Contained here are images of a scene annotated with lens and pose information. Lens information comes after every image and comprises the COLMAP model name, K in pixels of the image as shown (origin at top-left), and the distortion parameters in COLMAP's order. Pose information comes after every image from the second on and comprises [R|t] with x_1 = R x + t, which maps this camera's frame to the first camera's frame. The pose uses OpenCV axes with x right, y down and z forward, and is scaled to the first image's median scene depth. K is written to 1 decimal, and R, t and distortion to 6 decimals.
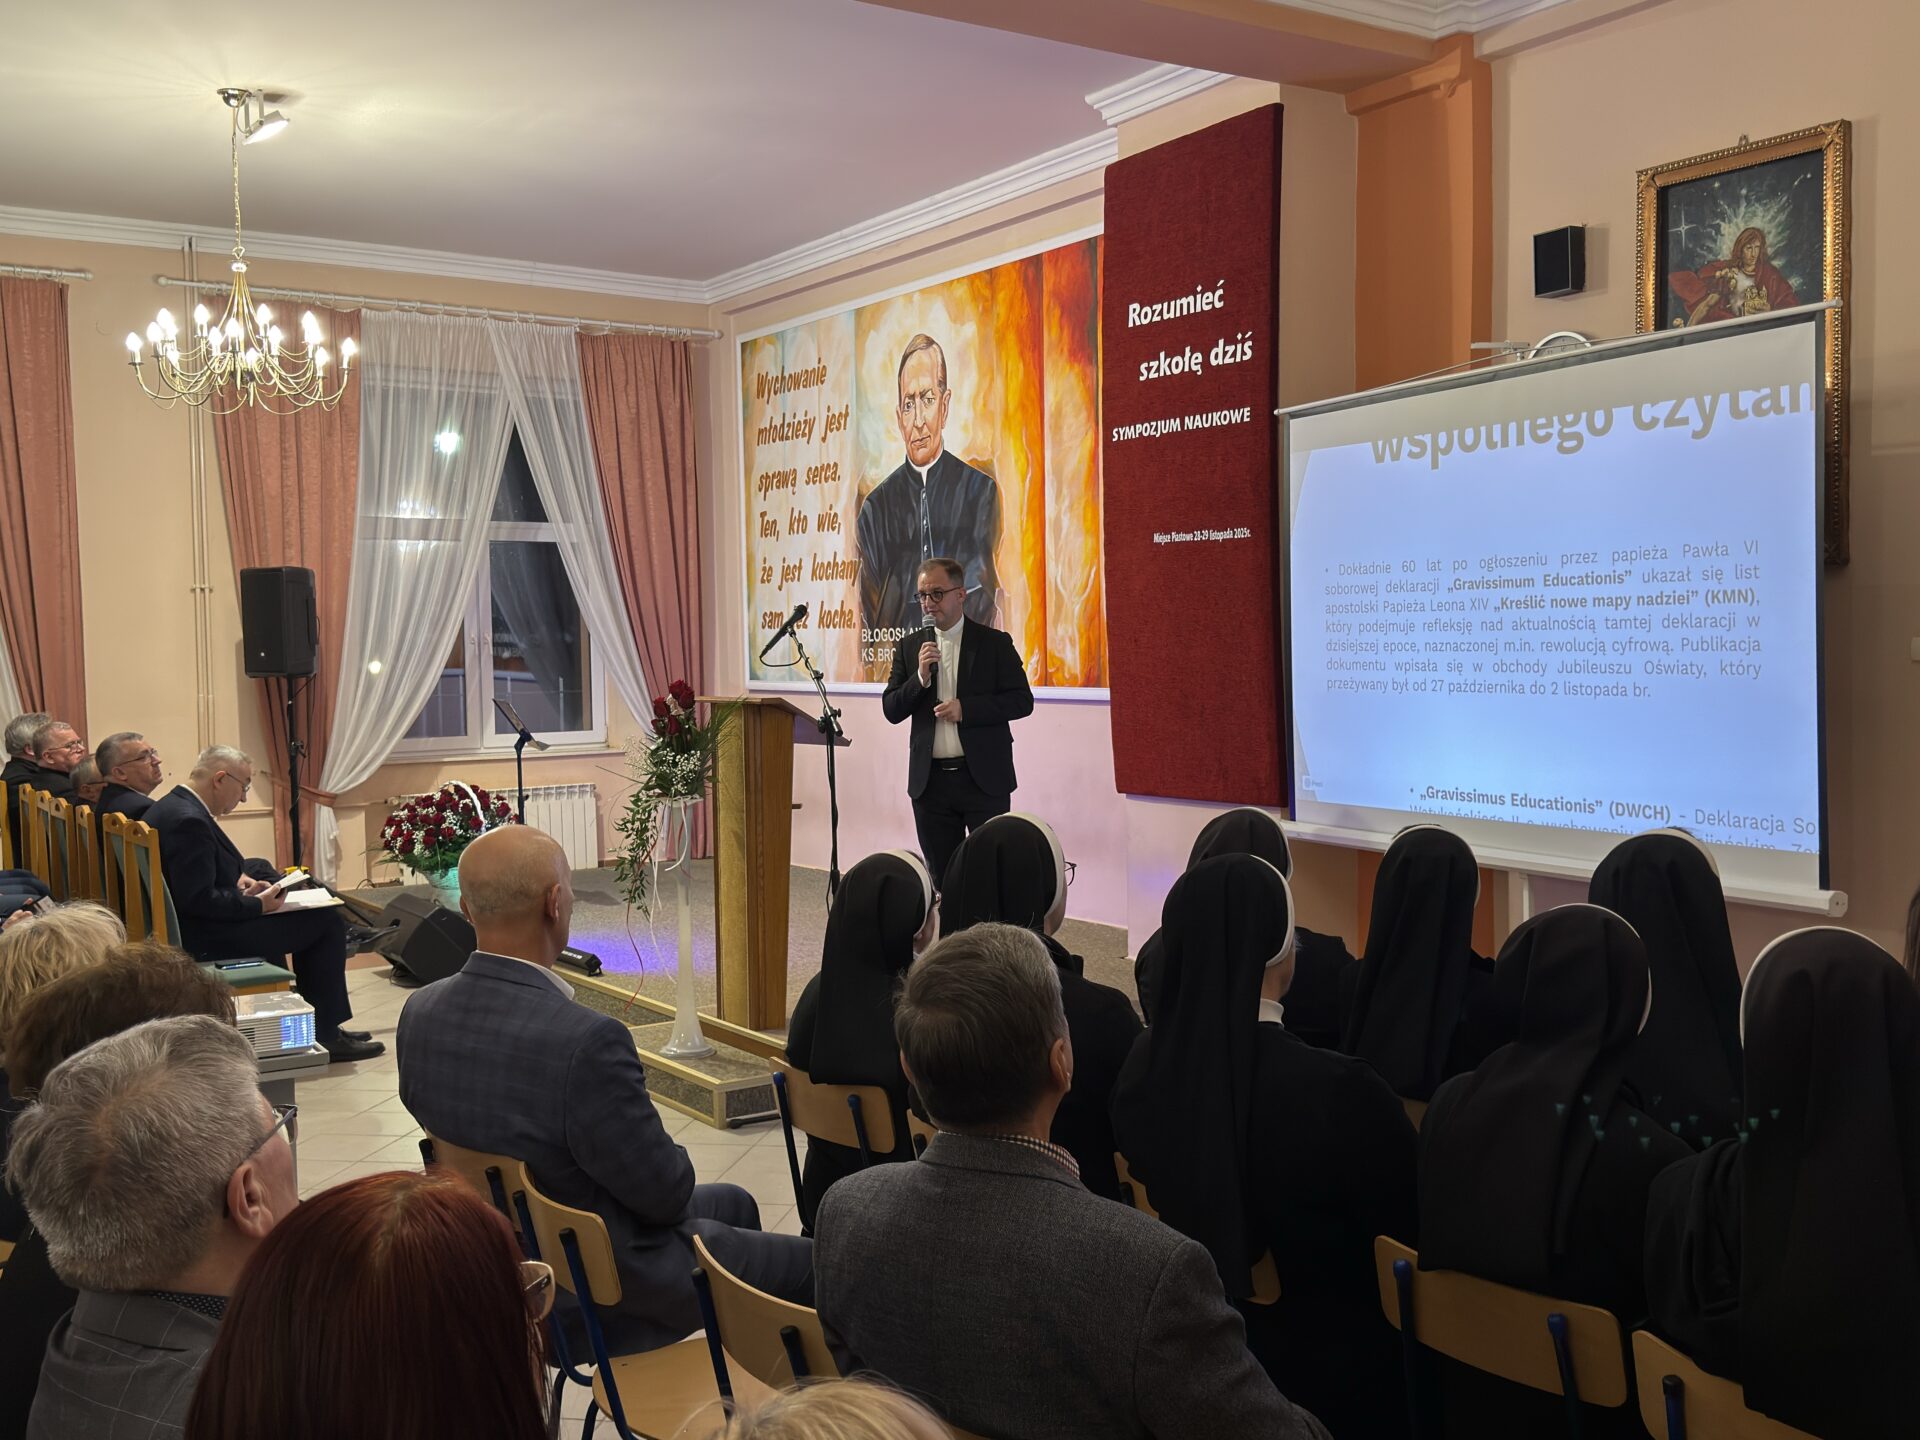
lens RADIAL K [[1882.7, 0, 960.0], [0, 1882.7, 720.0], [0, 0, 1]] dist [0.201172, -0.476690]
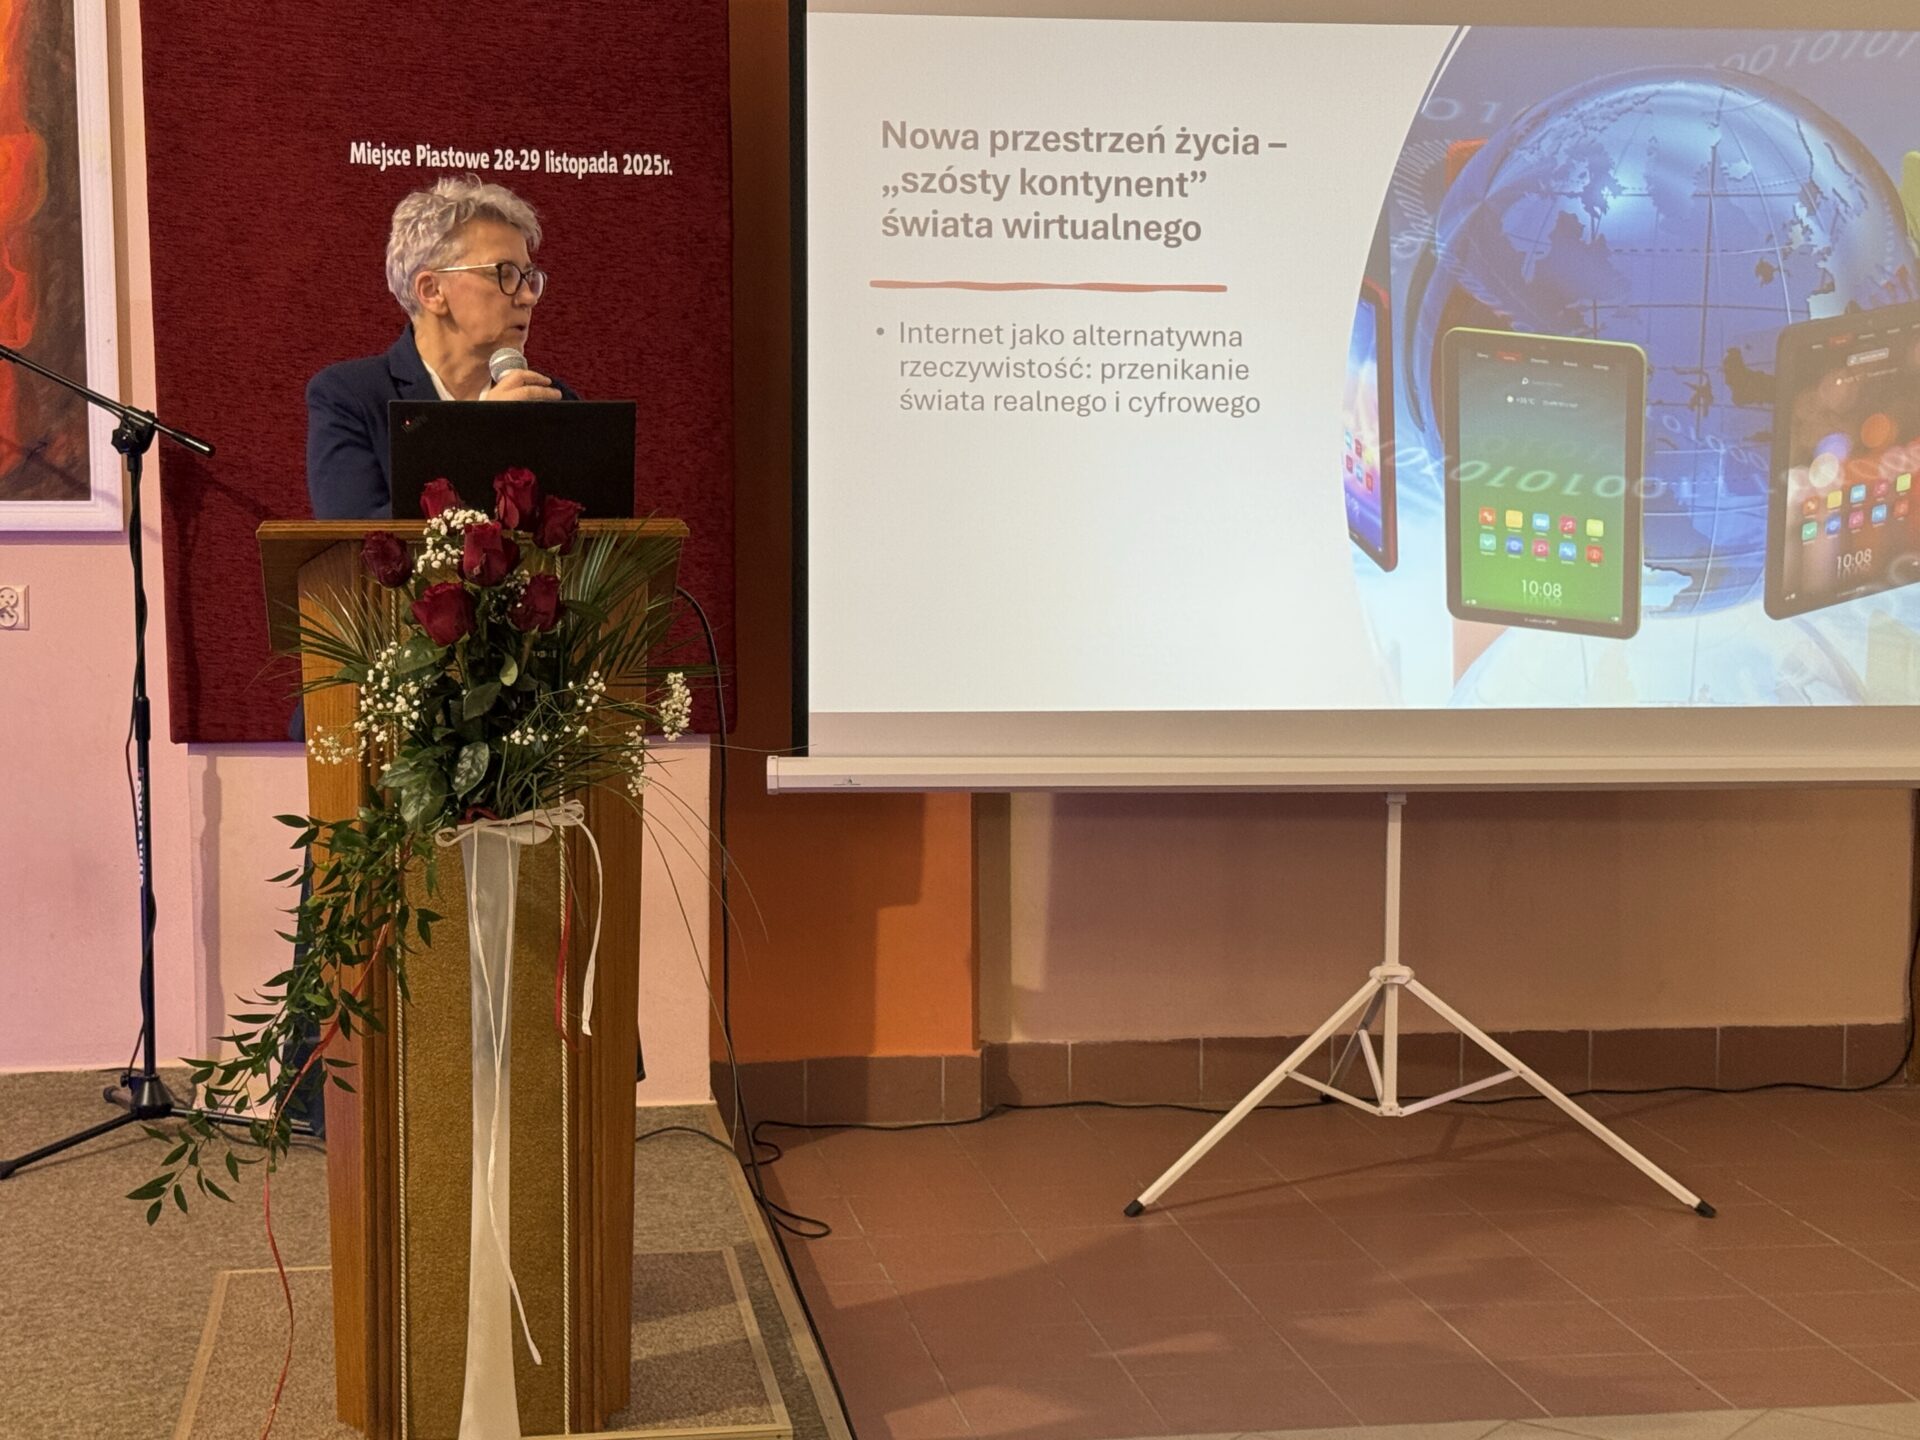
lens RADIAL K [[3128.5, 0, 960.0], [0, 3128.5, 720.0], [0, 0, 1]] dist [0.184532, -0.195295]
pose [[0.413717, -0.073494, 0.907434, -0.421773], [0.030744, 0.997296, 0.066755, -0.007932], [-0.909886, 0.000281, 0.414857, 0.463793]]
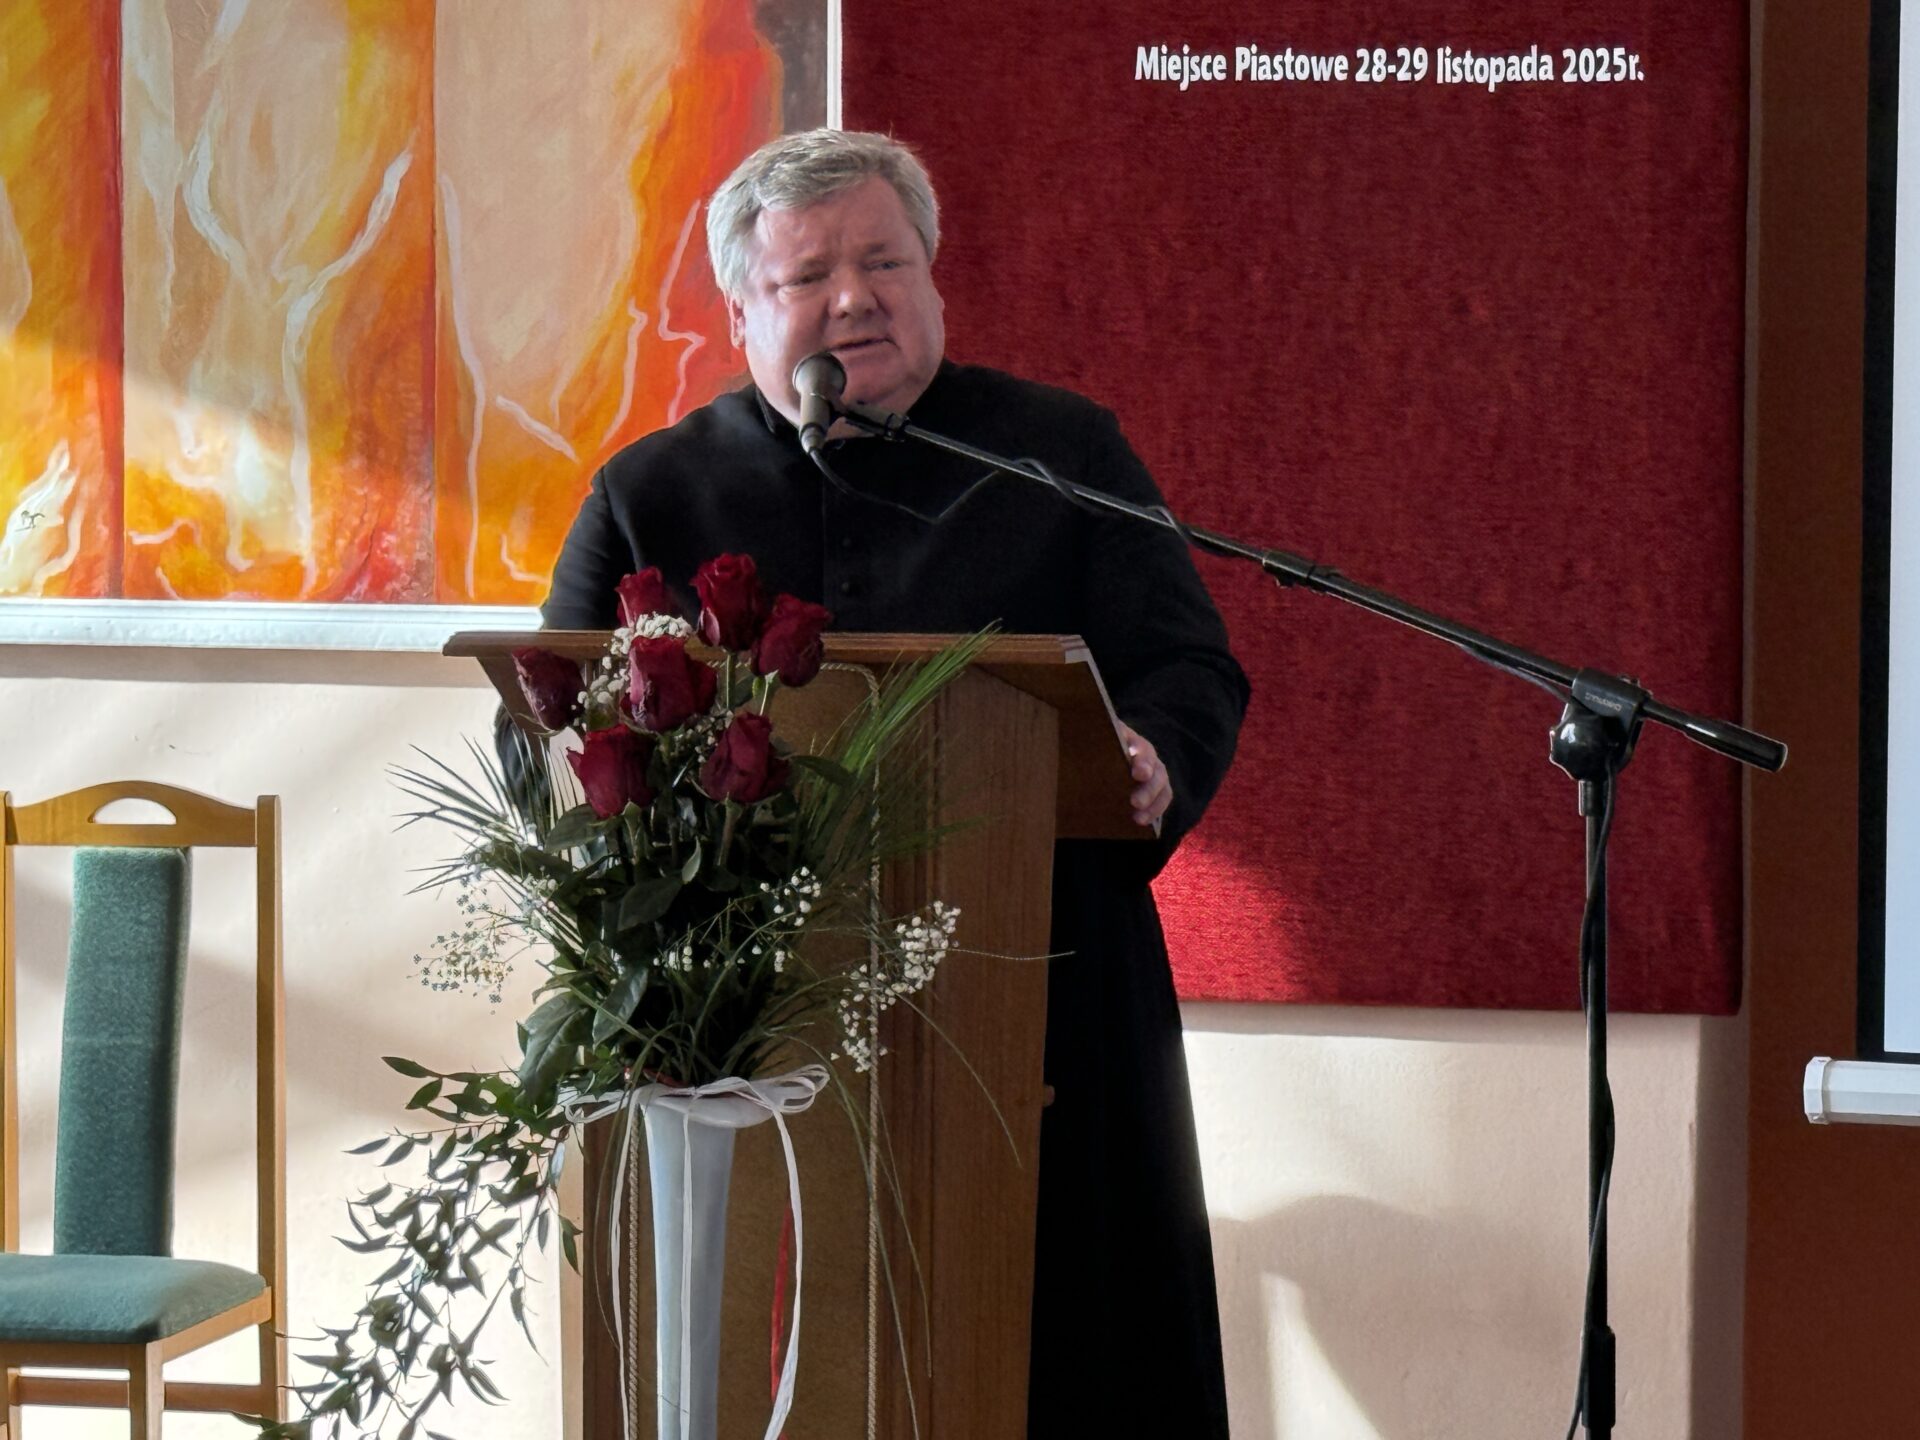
lens RADIAL K [[5660.2, 0, 922.5], [0, 5660.2, 721.6], [0, 0, 1]] dist [0.152320, -0.006908]
pose [[0.757478, -0.009262, 0.652795, -0.379721], [0.009073, 0.999952, 0.003659, -0.002723], [-0.652798, 0.003151, 0.757526, 0.321138]]
